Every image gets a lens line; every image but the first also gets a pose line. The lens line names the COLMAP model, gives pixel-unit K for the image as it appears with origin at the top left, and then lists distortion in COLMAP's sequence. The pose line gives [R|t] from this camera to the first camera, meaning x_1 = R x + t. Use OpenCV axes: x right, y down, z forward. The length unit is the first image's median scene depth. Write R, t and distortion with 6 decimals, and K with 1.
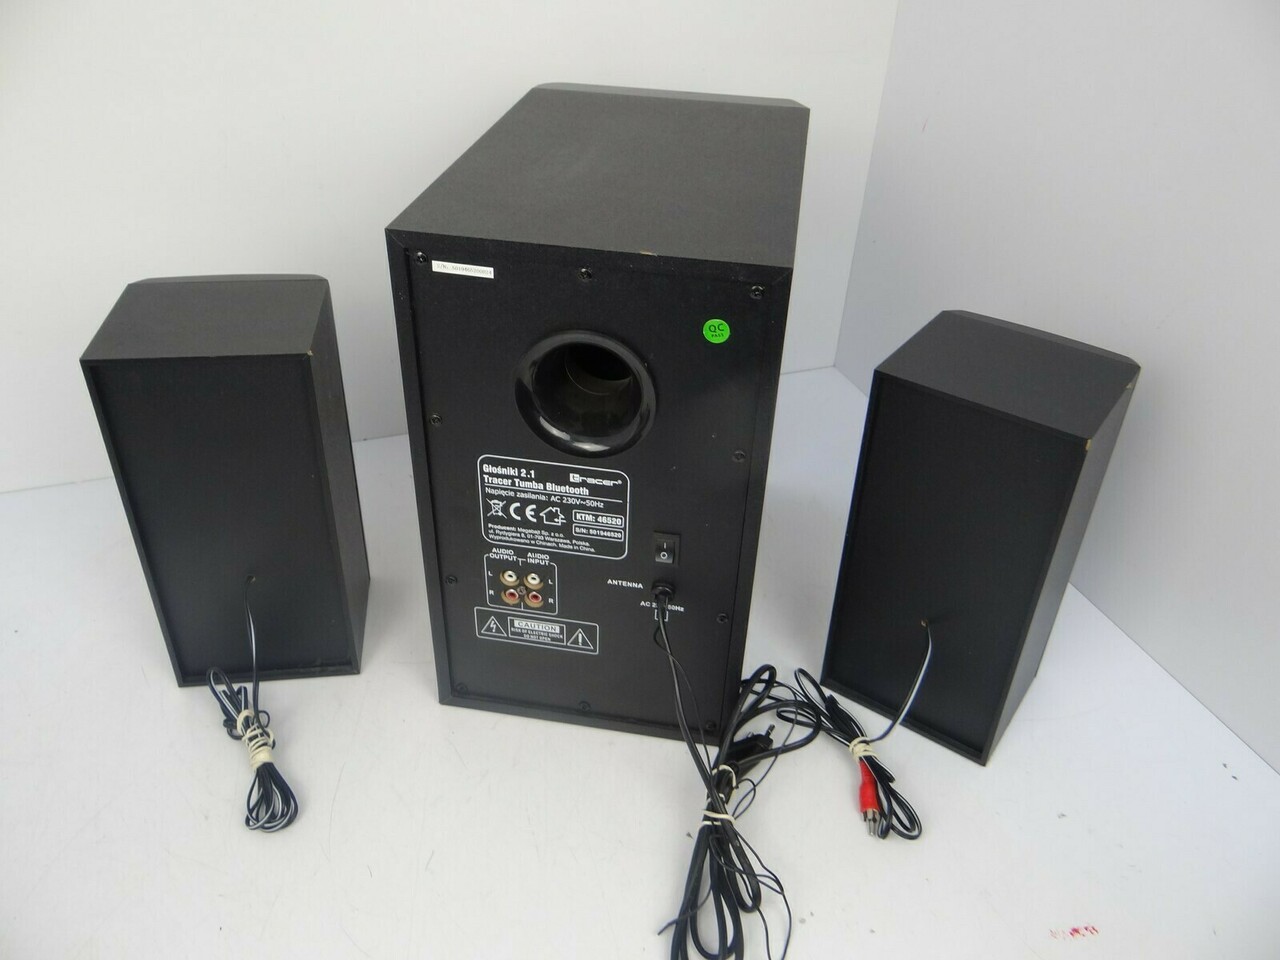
lens RADIAL K [[991.4, 0, 631.2], [0, 991.4, 472.3], [0, 0, 1]] dist [-0.000987, -0.002637]
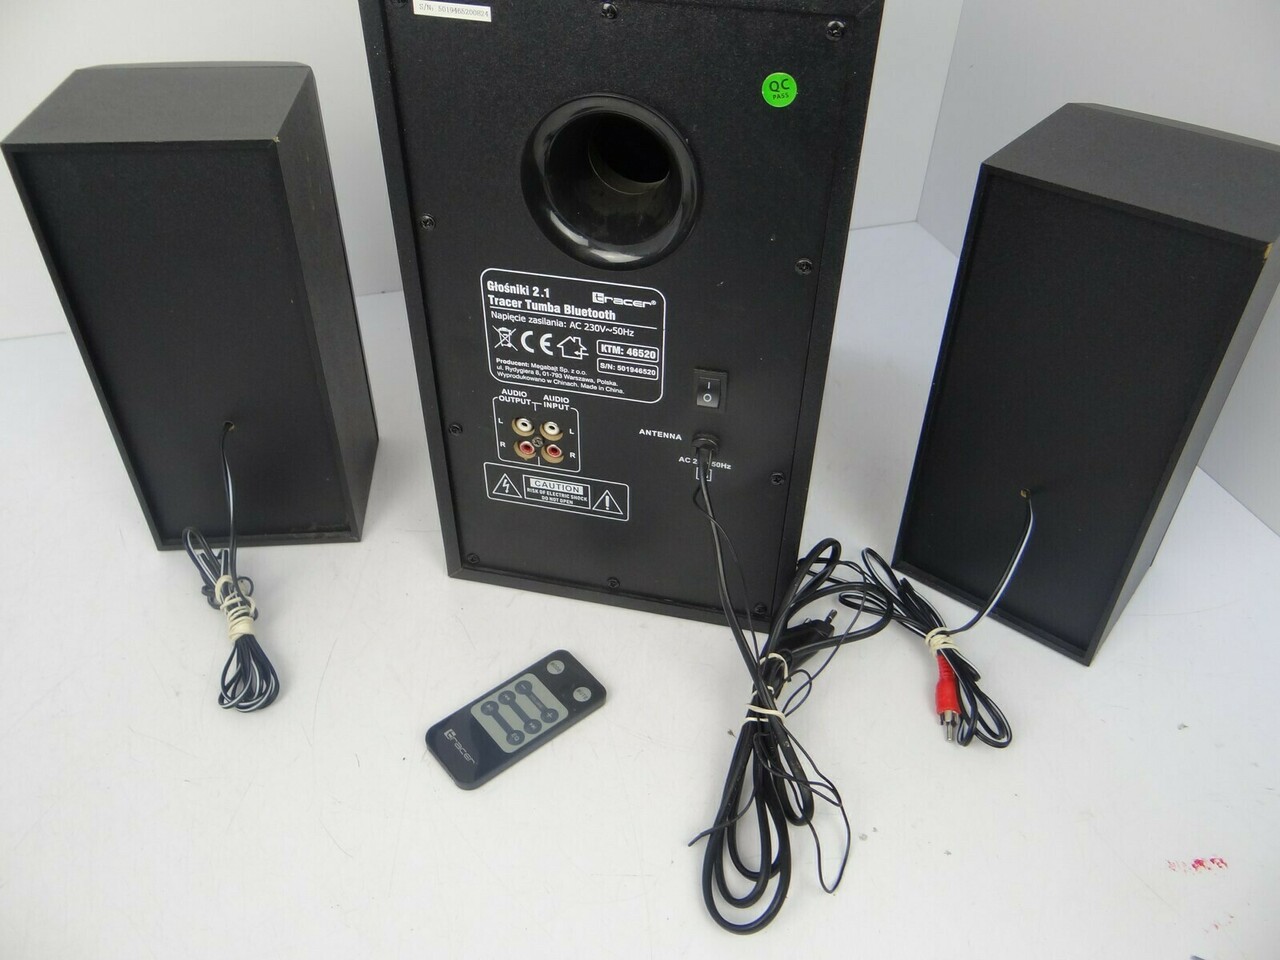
lens RADIAL K [[991.4, 0, 635.6], [0, 991.4, 471.6], [0, 0, 1]] dist [-0.000987, -0.002637]
pose [[0.998144, 0.021455, -0.056992, 0.021278], [-0.016224, 0.995746, 0.090697, 0.068995], [0.058696, -0.089604, 0.994246, 0.175419]]
